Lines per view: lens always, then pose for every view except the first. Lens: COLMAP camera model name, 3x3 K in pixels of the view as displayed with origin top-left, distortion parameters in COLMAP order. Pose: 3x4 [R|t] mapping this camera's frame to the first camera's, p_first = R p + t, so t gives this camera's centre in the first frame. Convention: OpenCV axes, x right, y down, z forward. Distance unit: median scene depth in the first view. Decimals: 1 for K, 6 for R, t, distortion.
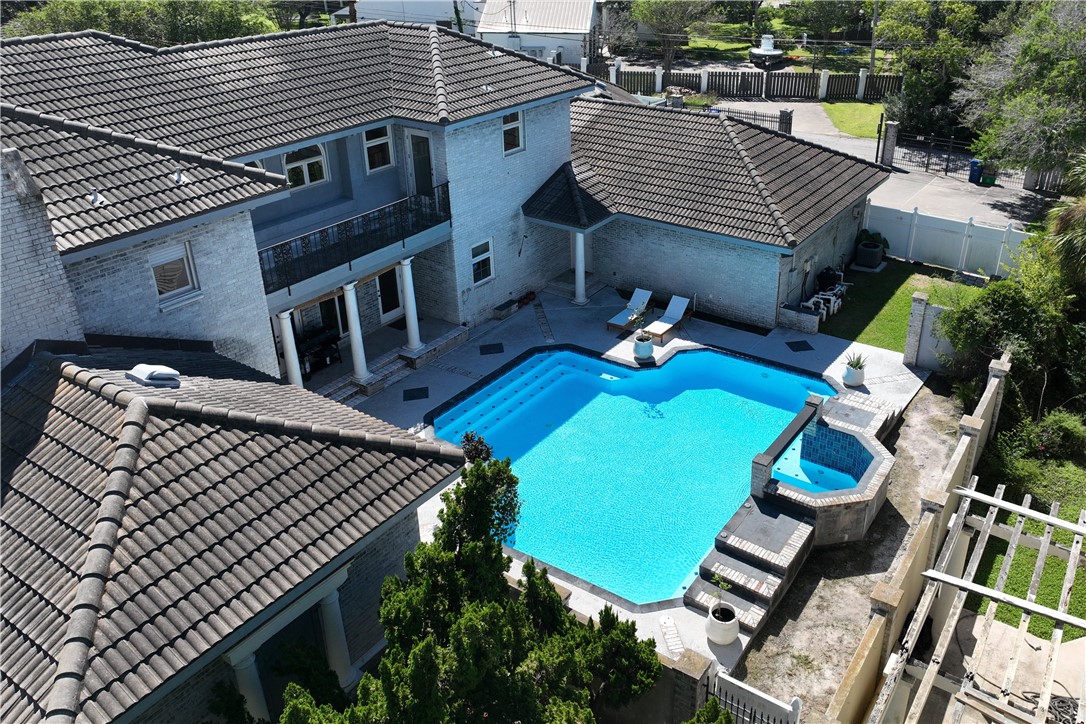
lens RADIAL K [[880.5, 0, 543.0], [0, 880.5, 362.0], [0, 0, 1]] dist [-0.000681, 0.003085]
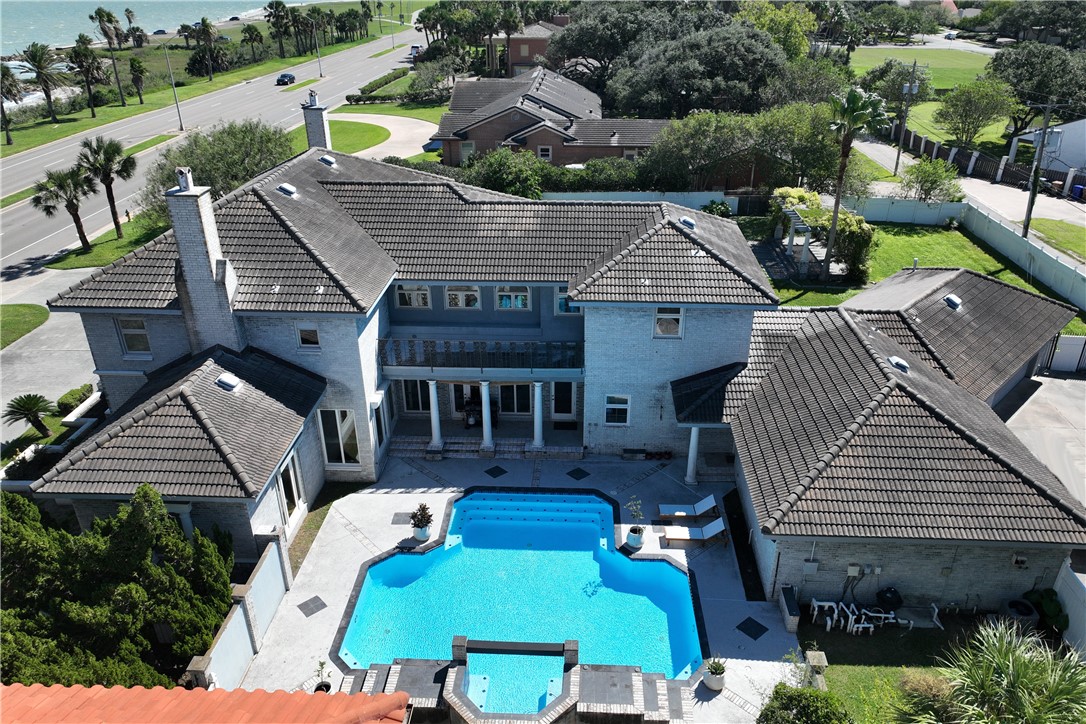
lens RADIAL K [[785.0, 0, 543.0], [0, 785.0, 362.0], [0, 0, 1]] dist [0.001509, 0.001006]
pose [[0.523779, 0.379933, -0.762435, 0.724603], [-0.382460, 0.904633, 0.188050, -0.359526], [0.761170, 0.193104, 0.619137, 0.244864]]
